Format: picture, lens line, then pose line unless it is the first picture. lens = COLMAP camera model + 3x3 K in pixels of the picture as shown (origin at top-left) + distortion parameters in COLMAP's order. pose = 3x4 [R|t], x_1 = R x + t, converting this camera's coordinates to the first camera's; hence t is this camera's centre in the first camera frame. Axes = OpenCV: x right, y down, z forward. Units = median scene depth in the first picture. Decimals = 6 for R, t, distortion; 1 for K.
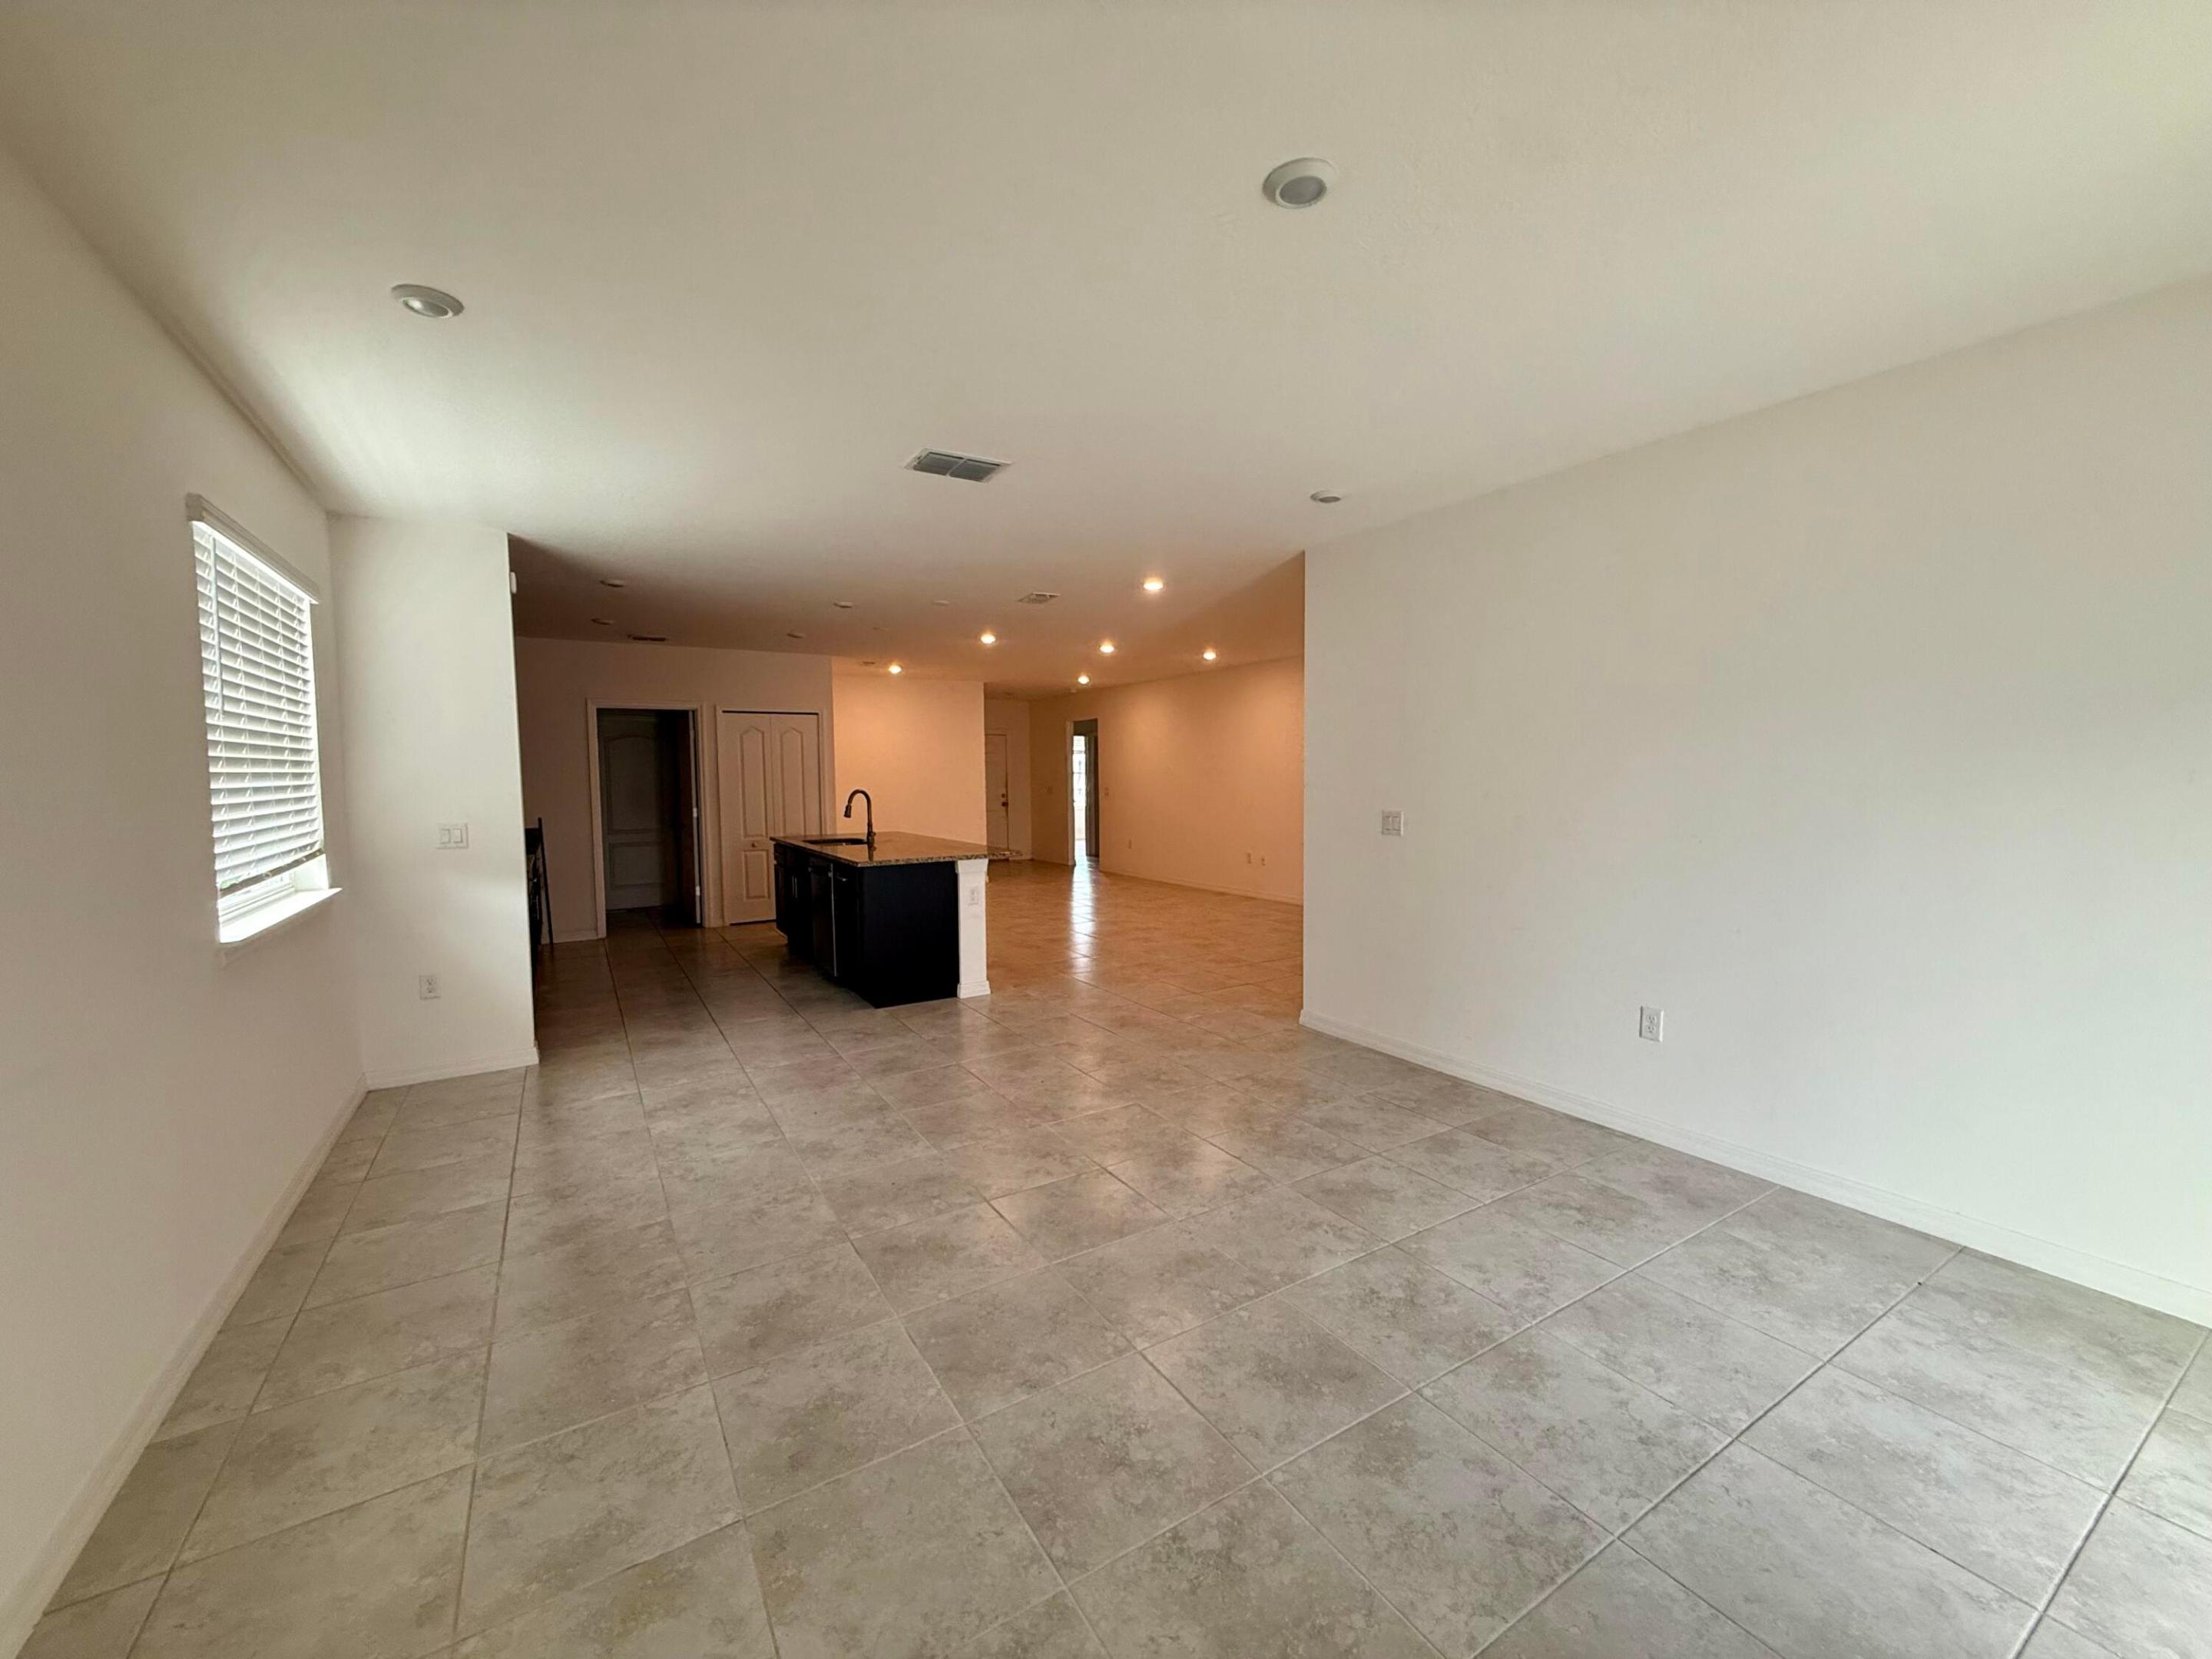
lens RADIAL K [[878.9, 0, 1103.2], [0, 878.9, 826.3], [0, 0, 1]] dist [0.006413, -0.000022]
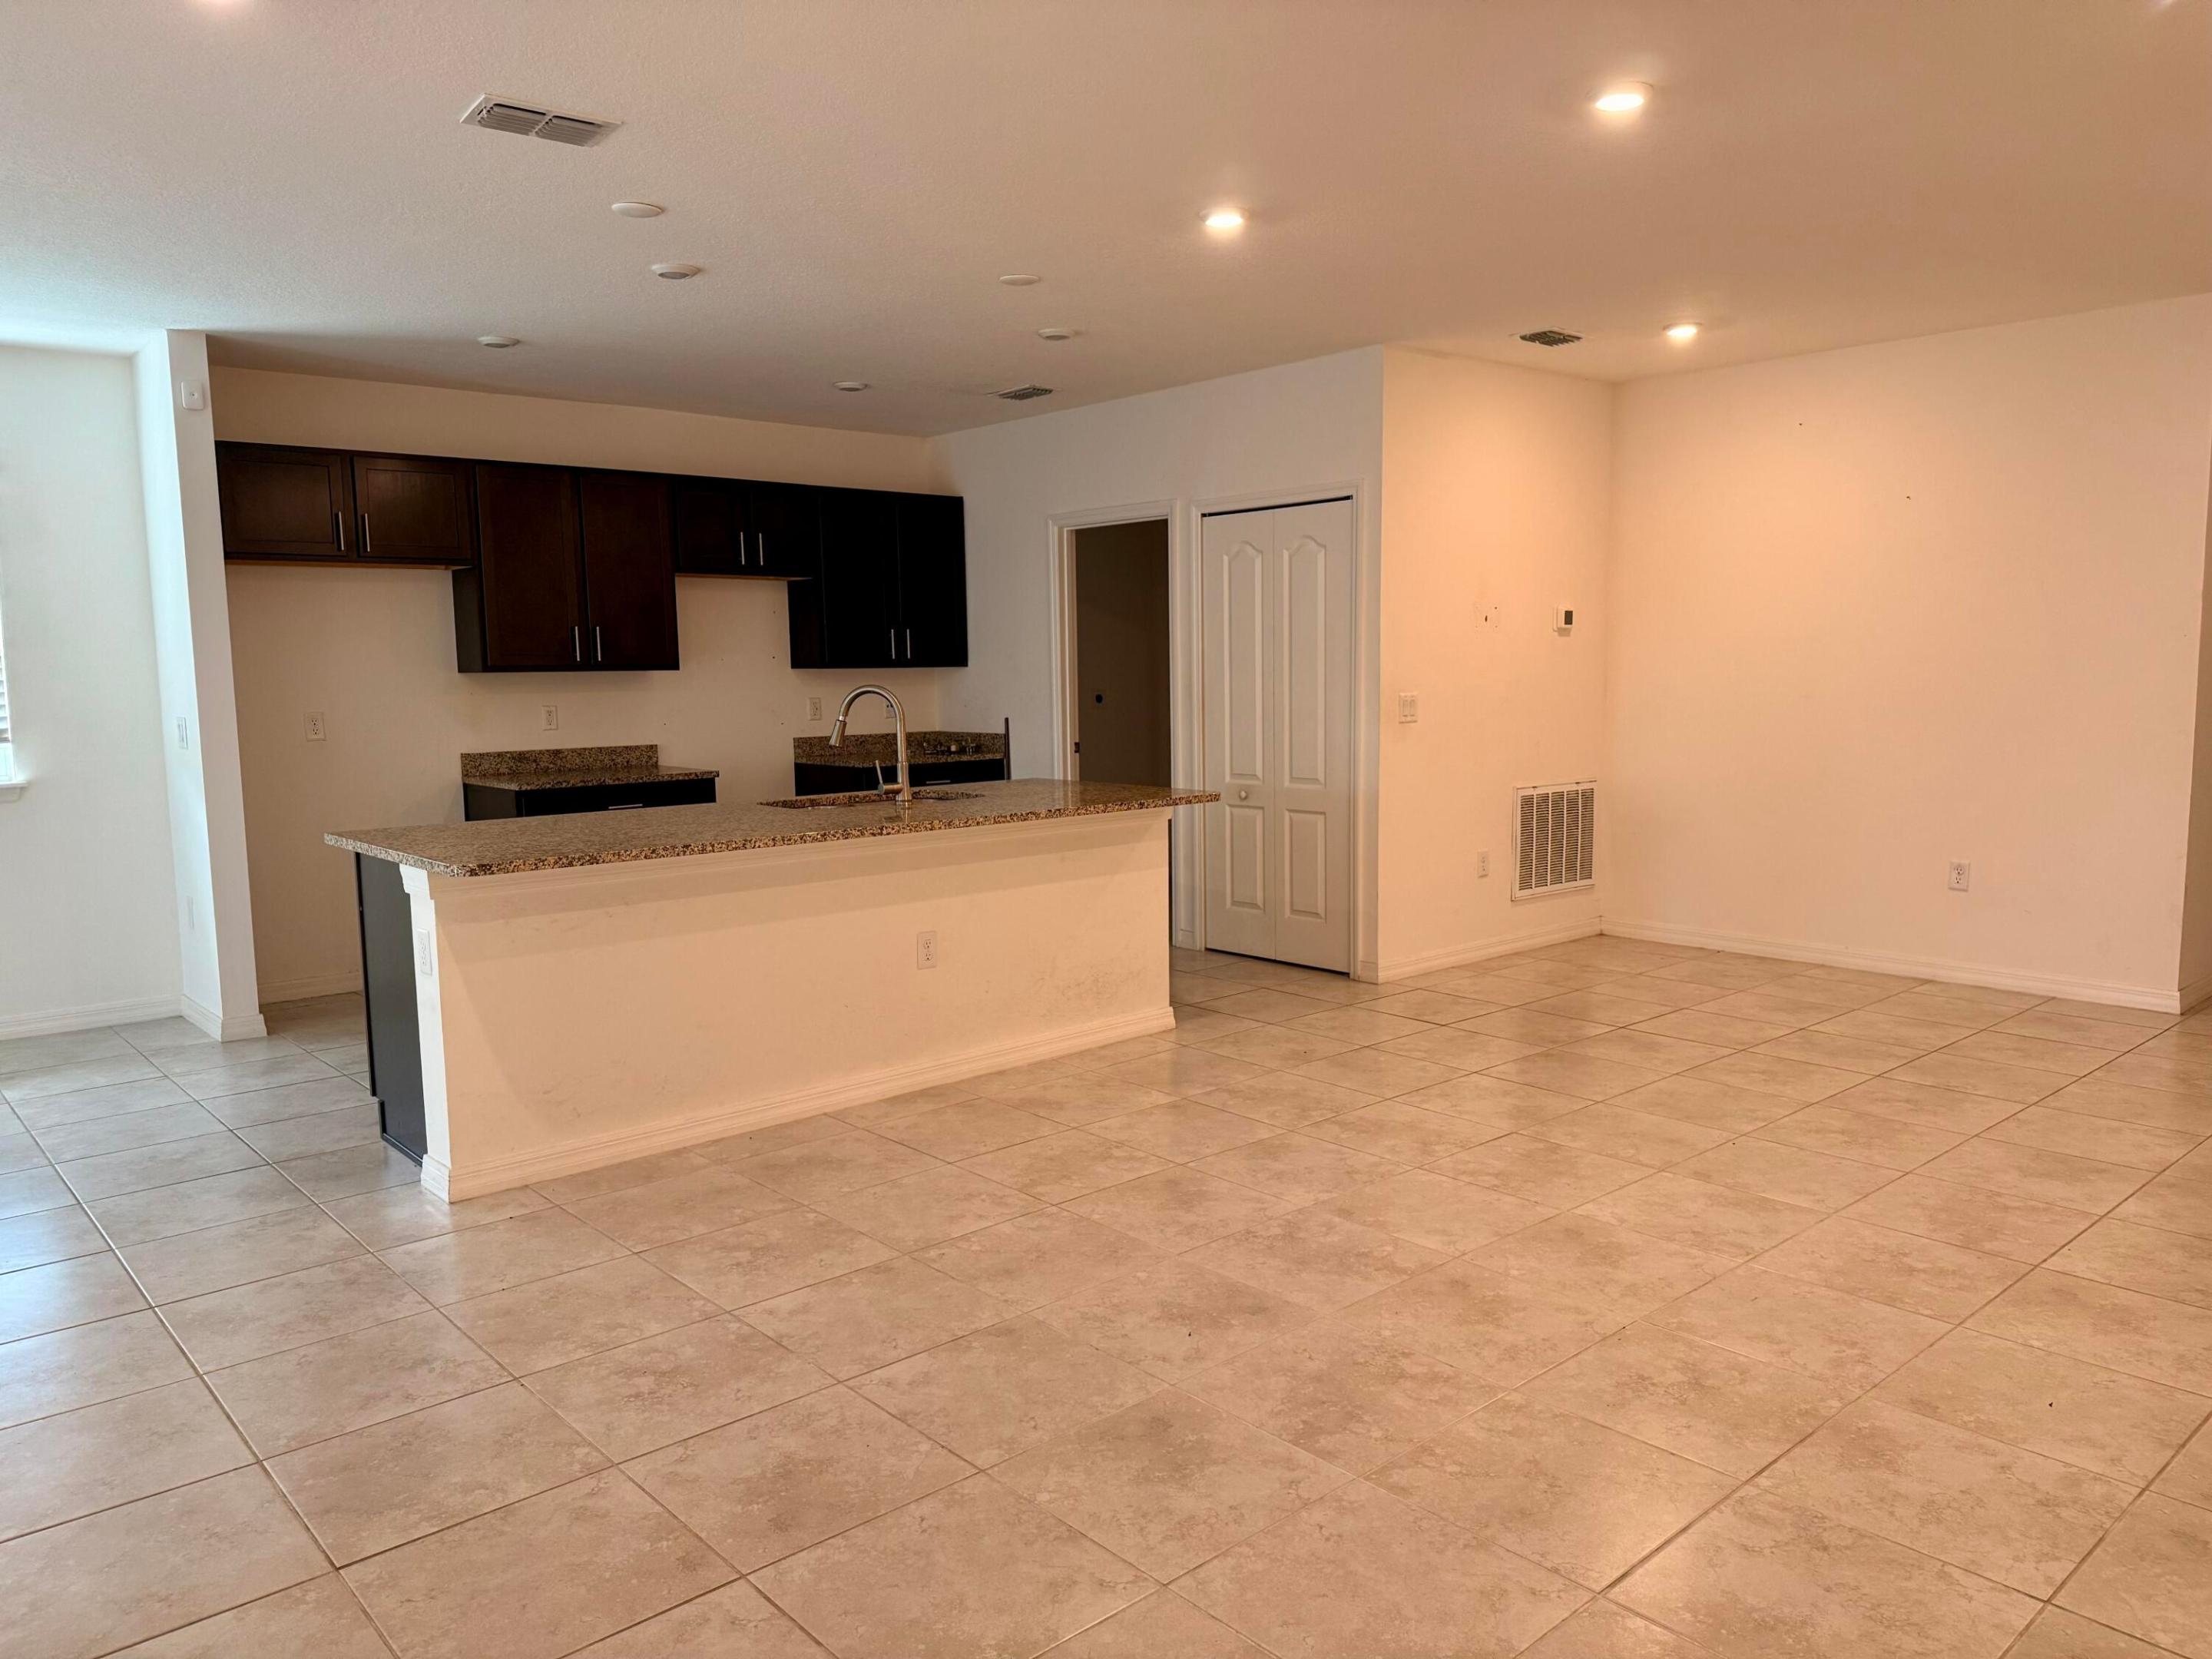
lens RADIAL K [[1535.1, 0, 1112.9], [0, 1535.1, 824.6], [0, 0, 1]] dist [0.104923, -0.153444]
pose [[0.177525, 0.112540, -0.977660, 0.834565], [-0.046633, 0.993286, 0.105871, -0.098425], [0.983011, 0.026796, 0.181581, 1.611806]]
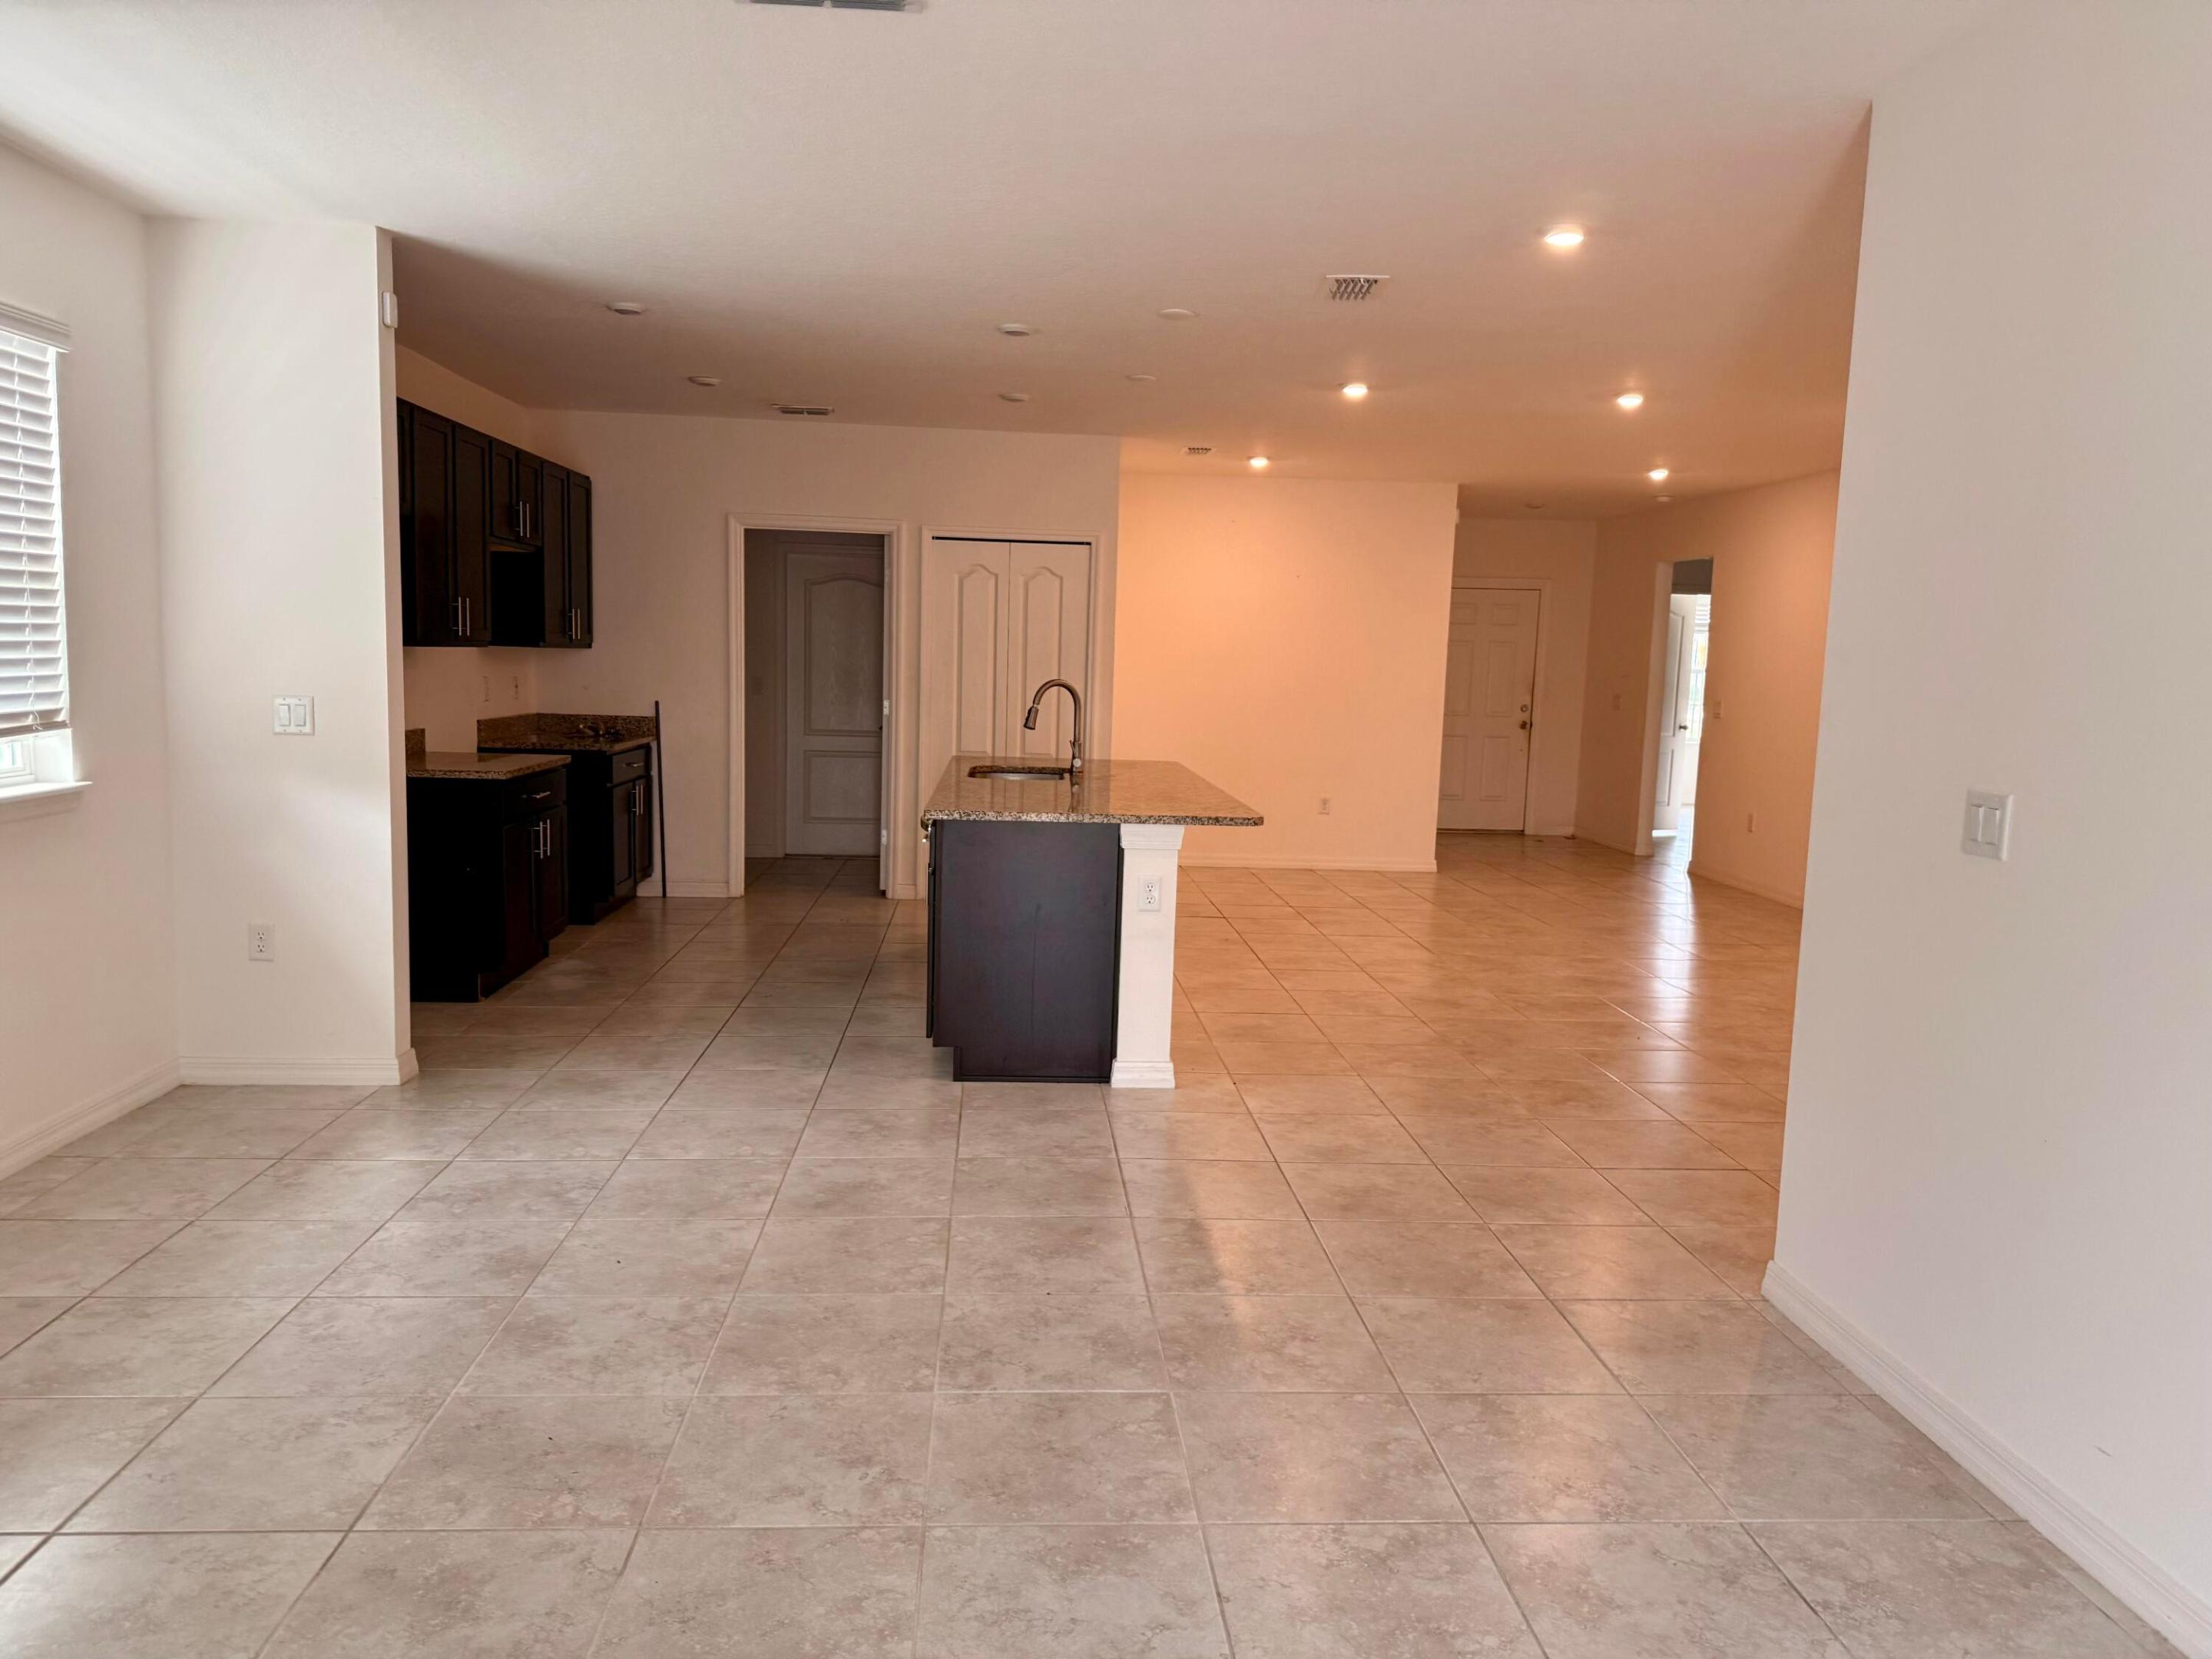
lens RADIAL K [[1534.0, 0, 1100.6], [0, 1534.0, 834.1], [0, 0, 1]] dist [0.129512, -0.223608]
pose [[0.883499, 0.091047, -0.459500, 0.319954], [-0.067829, 0.995456, 0.066825, -0.019005], [0.463496, -0.027873, 0.885660, 0.266247]]
